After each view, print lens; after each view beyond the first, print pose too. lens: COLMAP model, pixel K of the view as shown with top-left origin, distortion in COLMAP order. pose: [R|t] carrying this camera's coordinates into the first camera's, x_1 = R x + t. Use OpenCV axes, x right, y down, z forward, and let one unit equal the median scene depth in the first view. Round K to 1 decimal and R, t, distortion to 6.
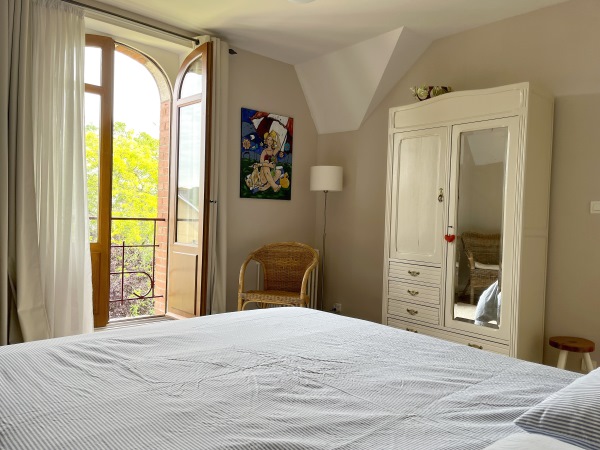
lens RADIAL K [[474.8, 0, 299.5], [0, 474.8, 225.0], [0, 0, 1]] dist [0.002843, -0.004174]
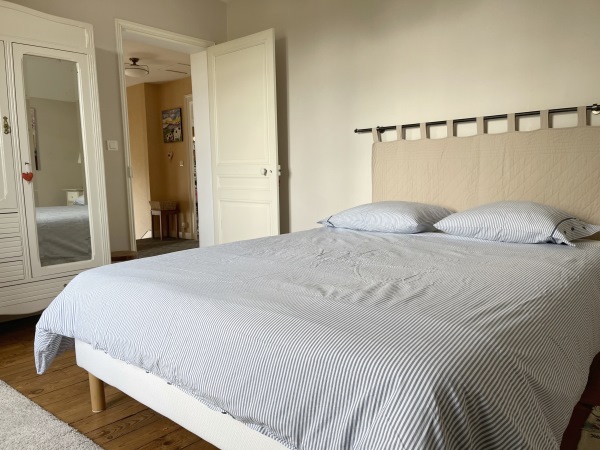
lens RADIAL K [[474.8, 0, 299.9], [0, 474.8, 225.5], [0, 0, 1]] dist [0.002843, -0.004174]
pose [[-0.140979, -0.134786, 0.980794, -0.682783], [0.036540, 0.989305, 0.141208, 0.012737], [-0.989338, 0.055745, -0.134546, 0.688313]]
